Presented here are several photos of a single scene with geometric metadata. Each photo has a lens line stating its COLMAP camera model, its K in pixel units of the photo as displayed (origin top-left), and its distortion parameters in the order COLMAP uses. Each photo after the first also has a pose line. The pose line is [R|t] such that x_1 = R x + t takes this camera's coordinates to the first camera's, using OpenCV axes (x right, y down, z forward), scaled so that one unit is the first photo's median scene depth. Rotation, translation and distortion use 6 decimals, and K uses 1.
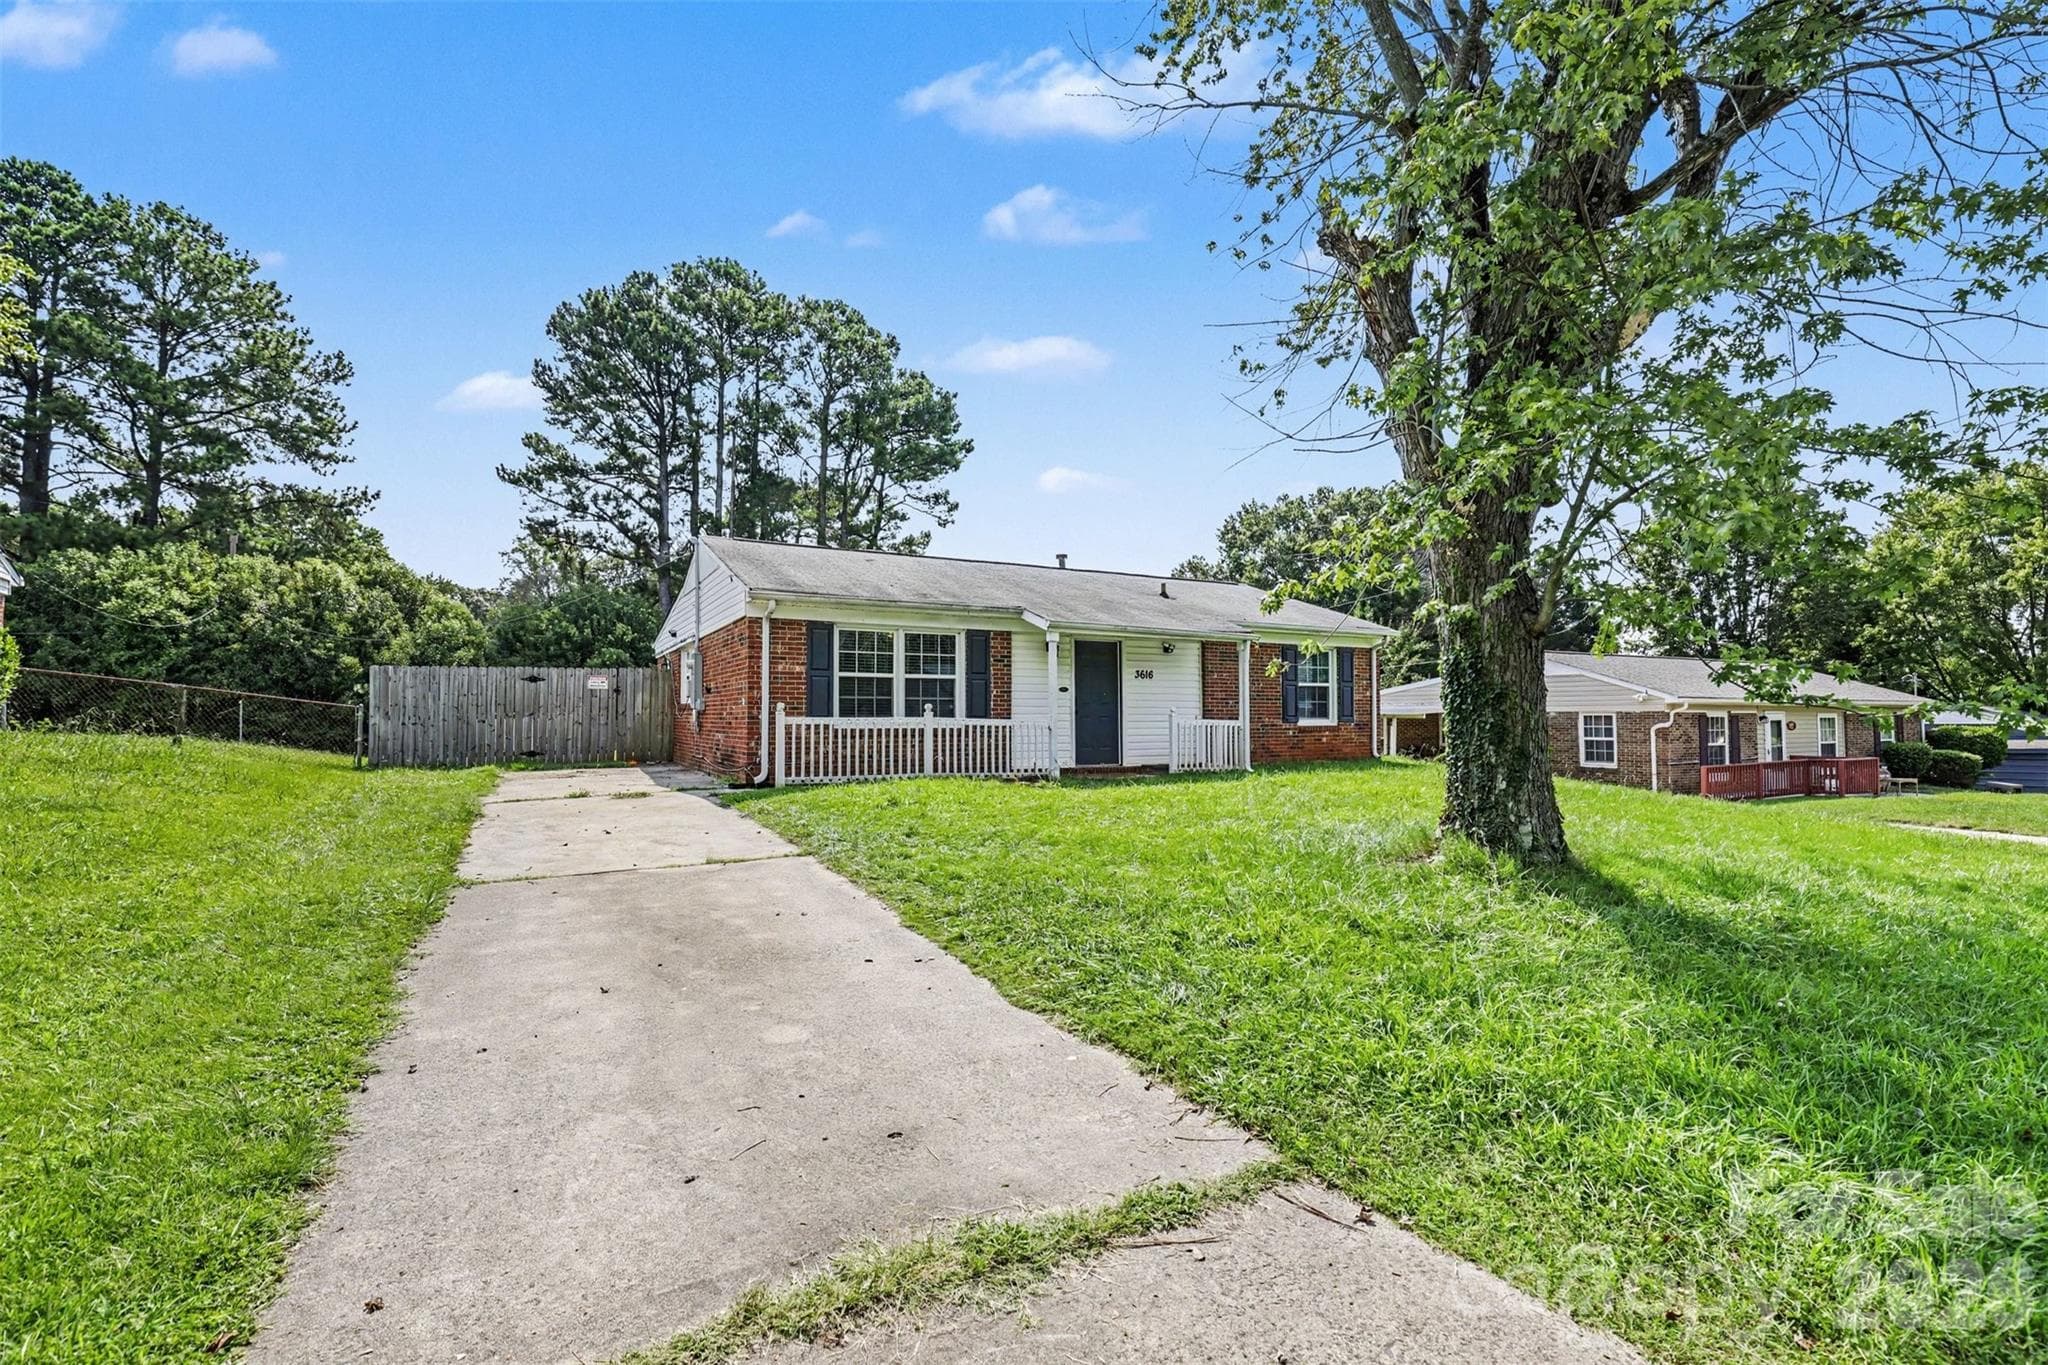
lens RADIAL K [[901.4, 0, 1004.8], [0, 901.4, 664.4], [0, 0, 1]] dist [0.003116, -0.002229]
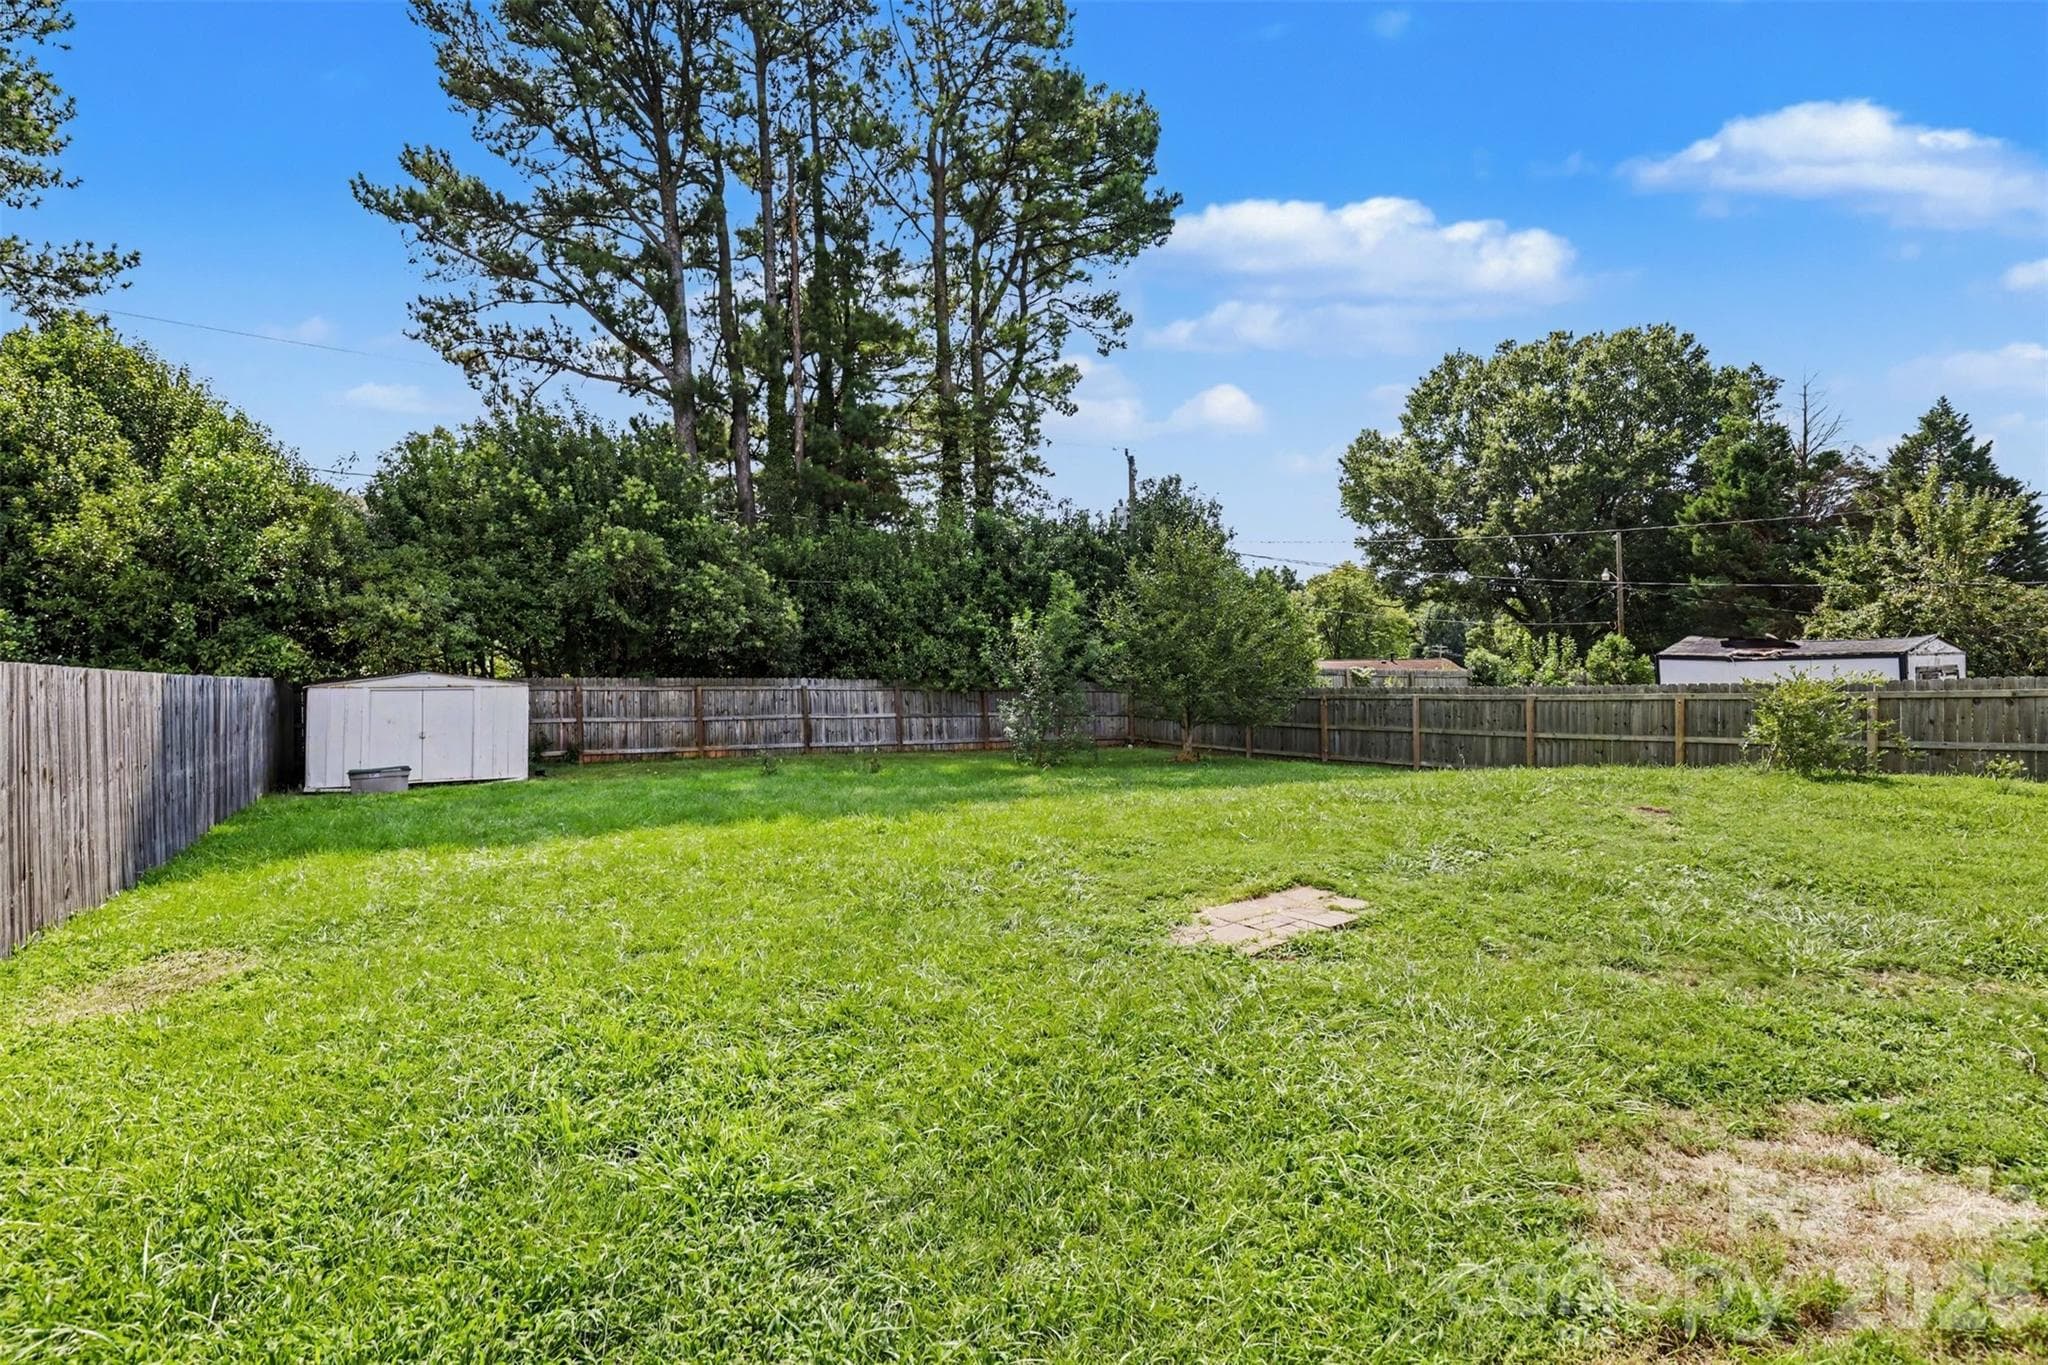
lens RADIAL K [[950.0, 0, 1024.7], [0, 950.0, 669.9], [0, 0, 1]] dist [-0.020747, -0.000053]
pose [[0.997347, -0.012346, 0.071741, -0.265357], [0.005960, 0.996053, 0.088564, 0.012757], [-0.072551, -0.087902, 0.993484, 0.496318]]
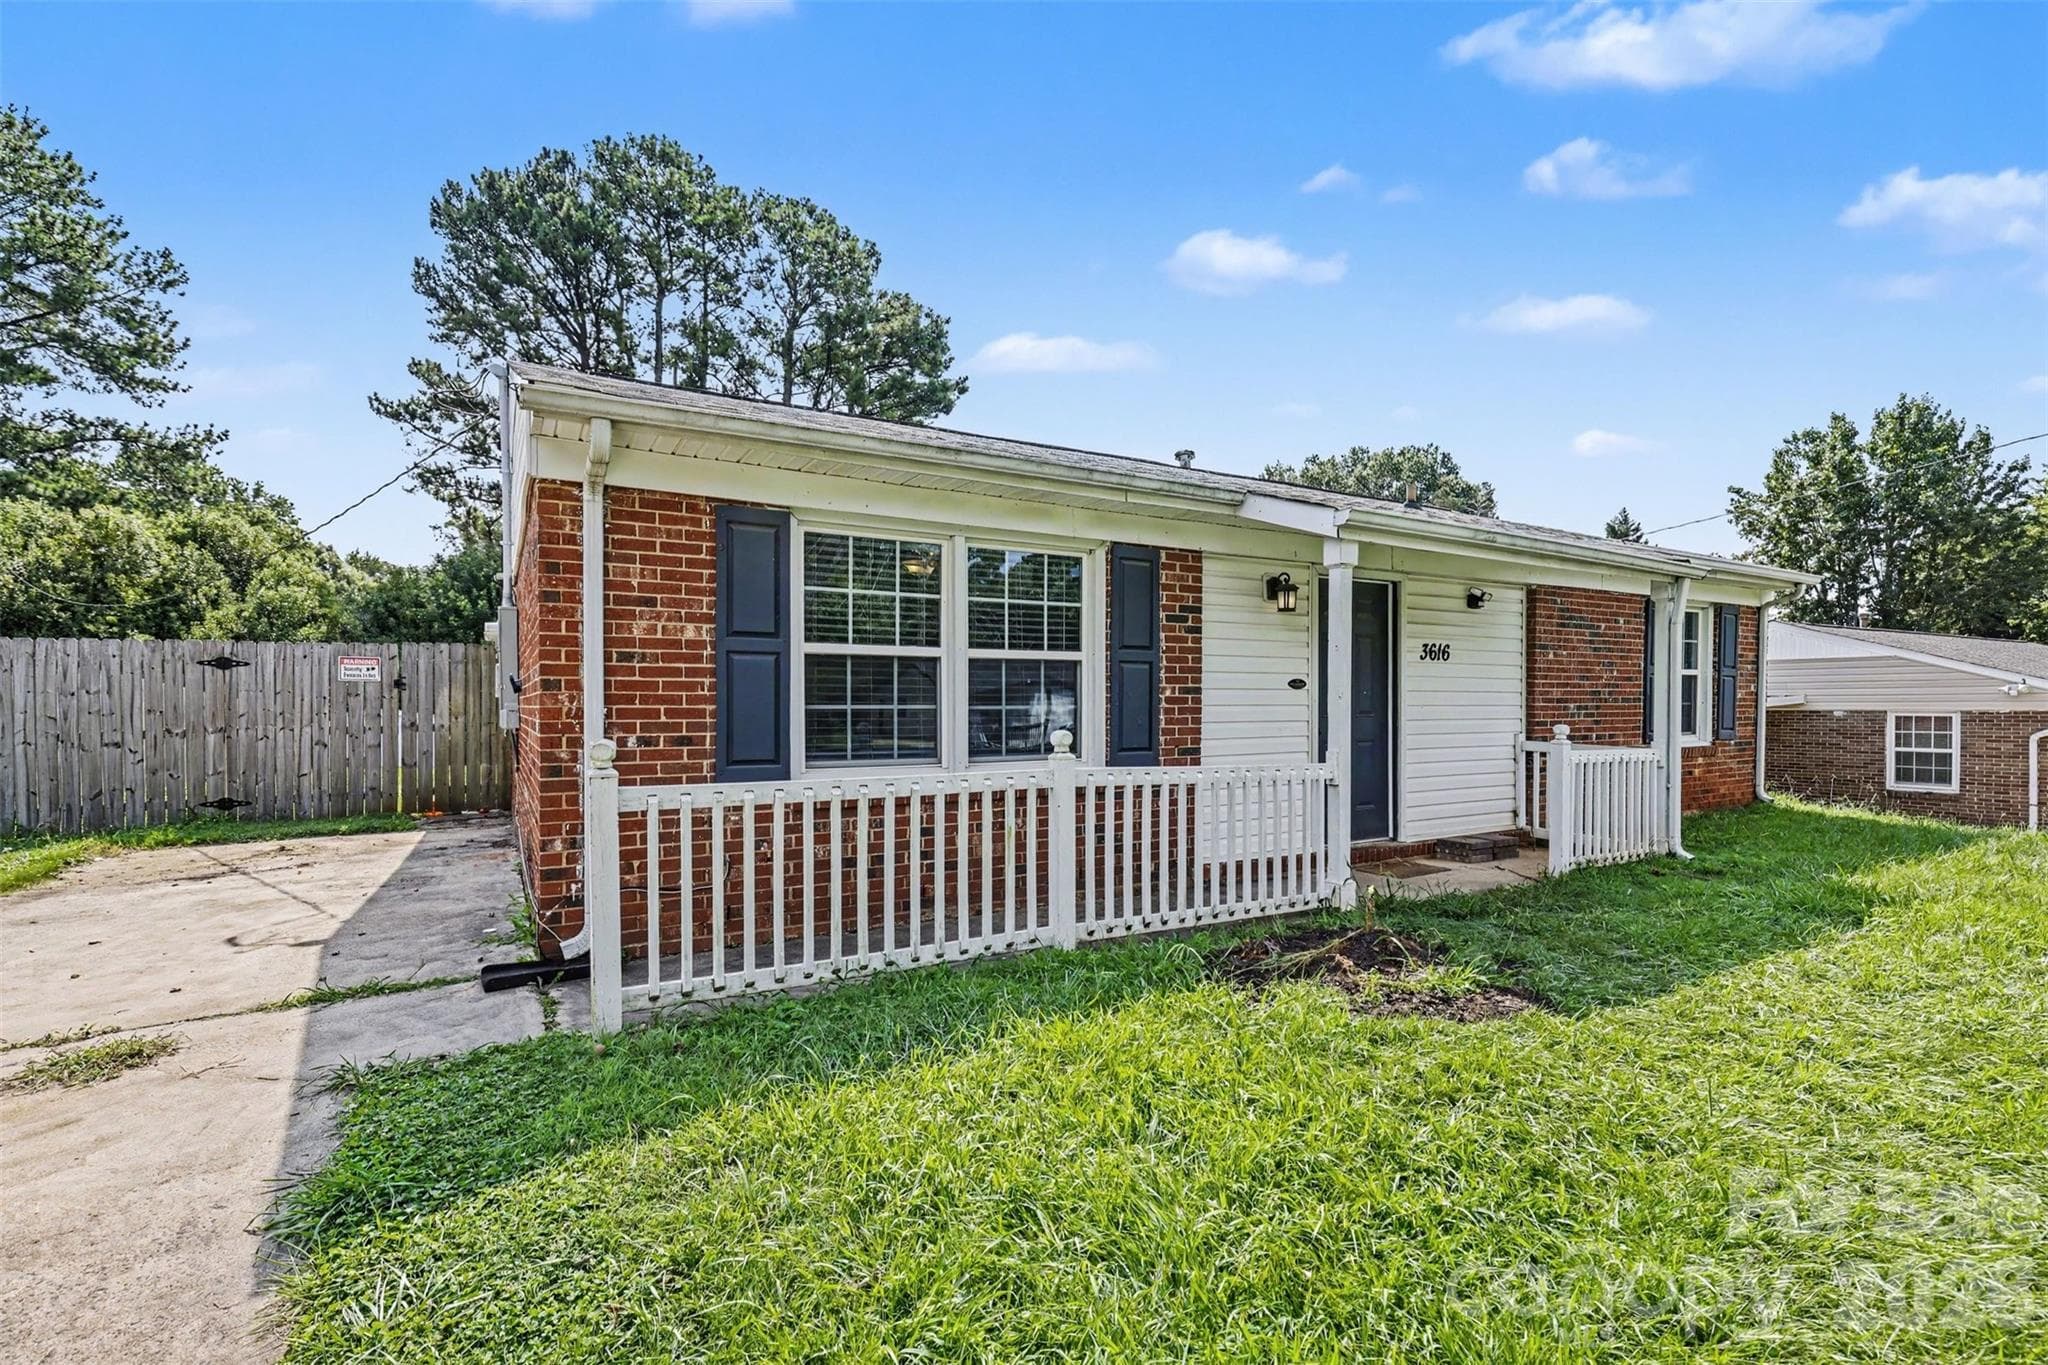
lens RADIAL K [[935.4, 0, 1016.7], [0, 935.4, 690.8], [0, 0, 1]] dist [0.001692, -0.000268]
pose [[0.999370, -0.001868, 0.035430, -0.031543], [0.000316, 0.999043, 0.043743, 0.003418], [-0.035478, -0.043704, 0.998414, 0.175606]]
